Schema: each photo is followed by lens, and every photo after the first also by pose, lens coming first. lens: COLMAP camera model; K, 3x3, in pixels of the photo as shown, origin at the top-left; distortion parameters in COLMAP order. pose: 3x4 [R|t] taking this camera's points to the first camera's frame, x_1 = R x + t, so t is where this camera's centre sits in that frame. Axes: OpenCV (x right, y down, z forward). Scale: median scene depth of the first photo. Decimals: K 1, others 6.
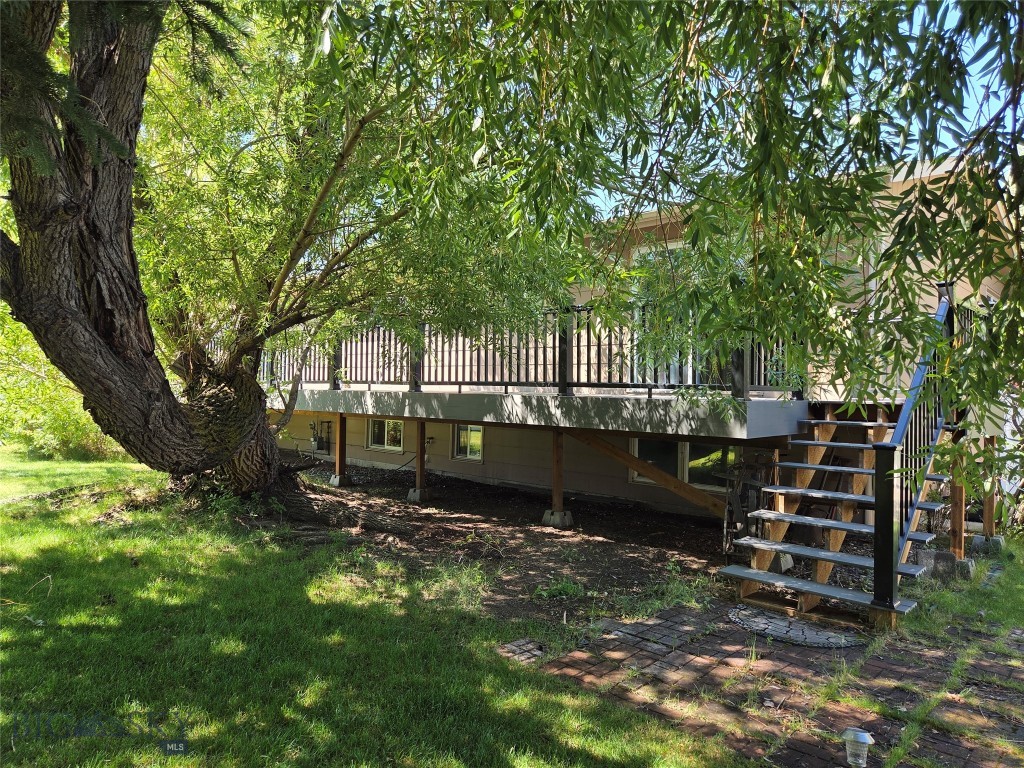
lens RADIAL K [[678.6, 0, 506.3], [0, 678.6, 377.7], [0, 0, 1]] dist [0.055509, -0.042683]
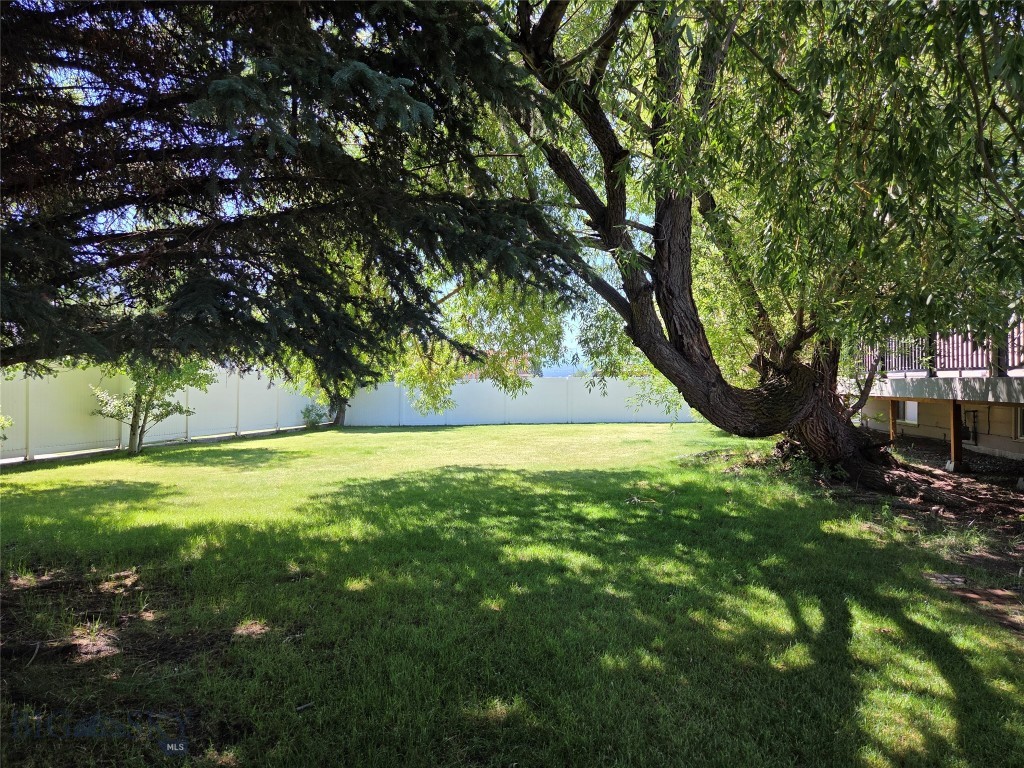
lens RADIAL K [[678.6, 0, 512.3], [0, 678.6, 384.1], [0, 0, 1]] dist [0.055509, -0.042683]
pose [[0.586476, -0.023446, -0.809627, 0.308602], [0.038946, 0.999241, -0.000725, 0.005628], [0.809030, -0.031106, 0.586944, -0.200381]]
